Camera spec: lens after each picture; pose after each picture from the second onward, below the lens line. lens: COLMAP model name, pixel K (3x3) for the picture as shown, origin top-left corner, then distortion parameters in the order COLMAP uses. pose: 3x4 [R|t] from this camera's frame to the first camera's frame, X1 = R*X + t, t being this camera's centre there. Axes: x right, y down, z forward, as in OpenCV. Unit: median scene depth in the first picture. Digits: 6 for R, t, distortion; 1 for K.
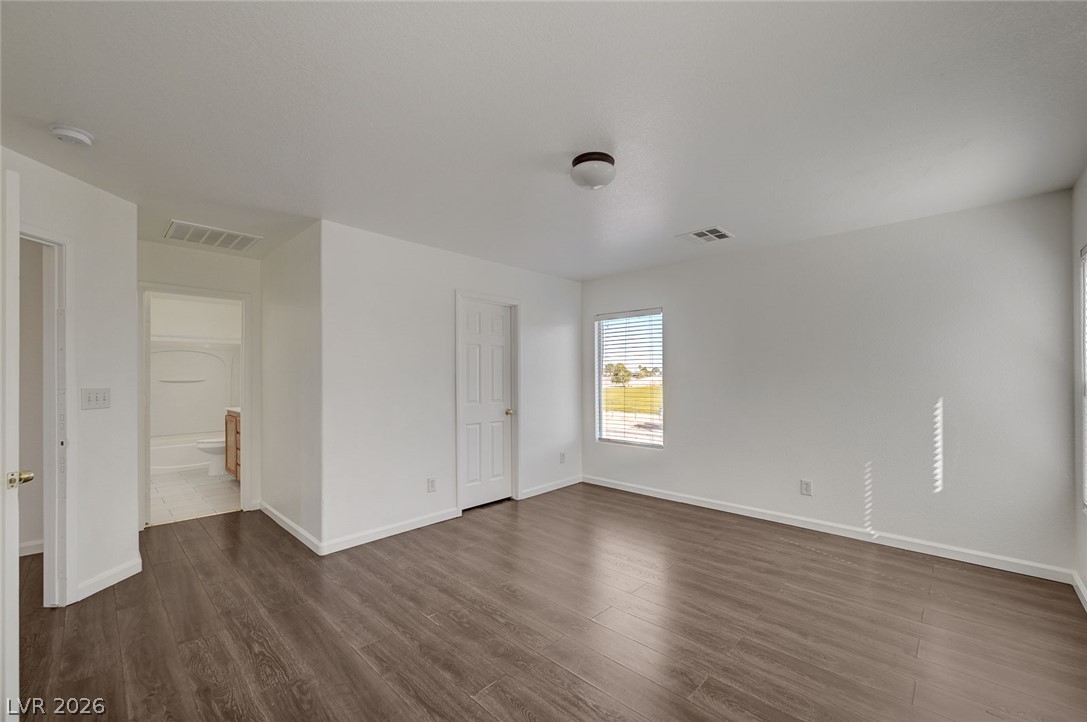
lens RADIAL K [[434.6, 0, 549.8], [0, 434.6, 363.8], [0, 0, 1]] dist [-0.004855, -0.000133]
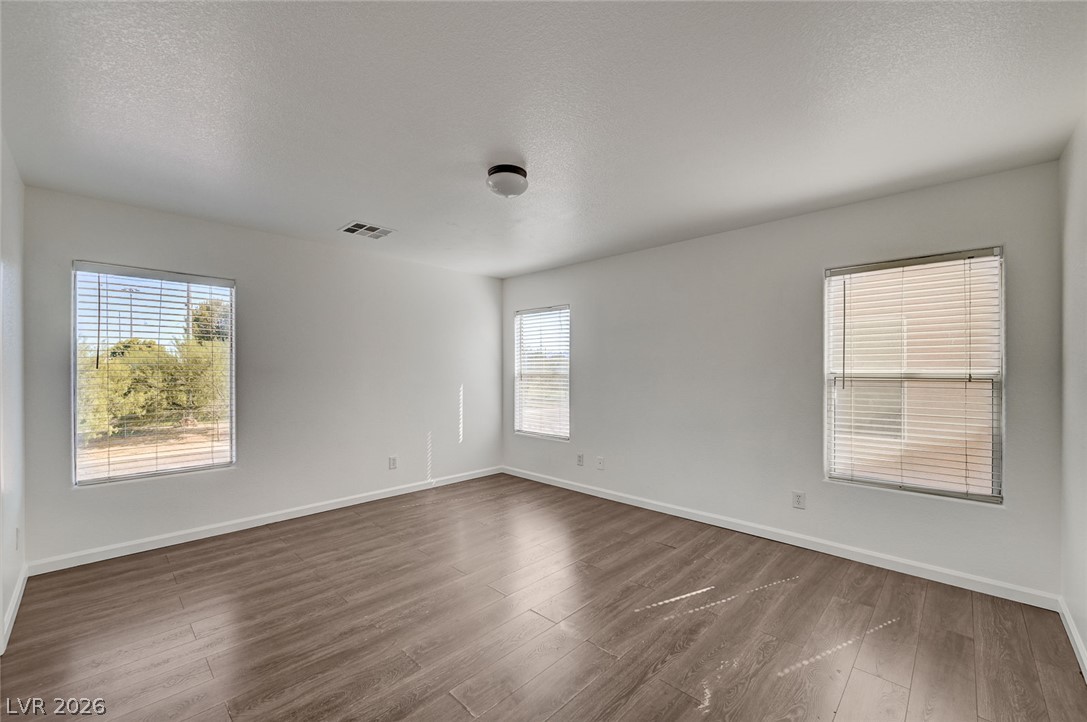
lens RADIAL K [[434.6, 0, 543.4], [0, 434.6, 368.8], [0, 0, 1]] dist [-0.004855, -0.000133]
pose [[0.012405, 0.006822, 0.999900, -0.619590], [-0.028356, 0.999577, -0.006468, 0.018837], [-0.999521, -0.028273, 0.012593, 0.572971]]
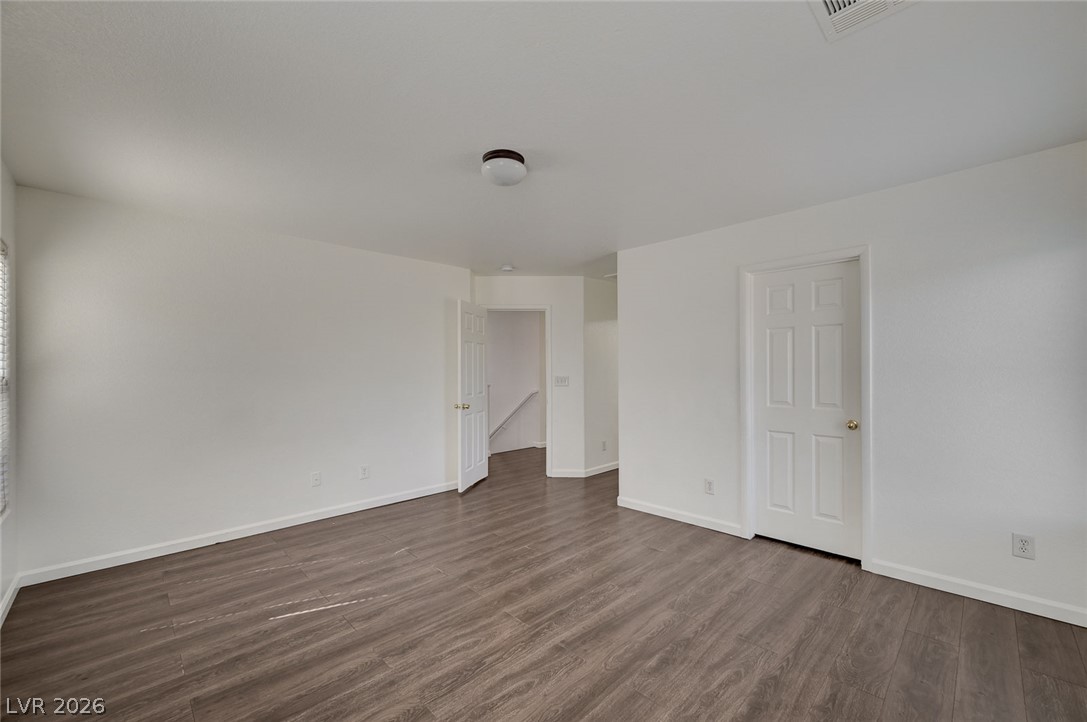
lens RADIAL K [[434.6, 0, 549.4], [0, 434.6, 370.3], [0, 0, 1]] dist [-0.004855, -0.000133]
pose [[-0.028253, 0.001135, -0.999600, 0.693072], [0.031747, 0.999496, 0.000238, 0.019156], [0.999097, -0.031728, -0.028275, 0.721706]]
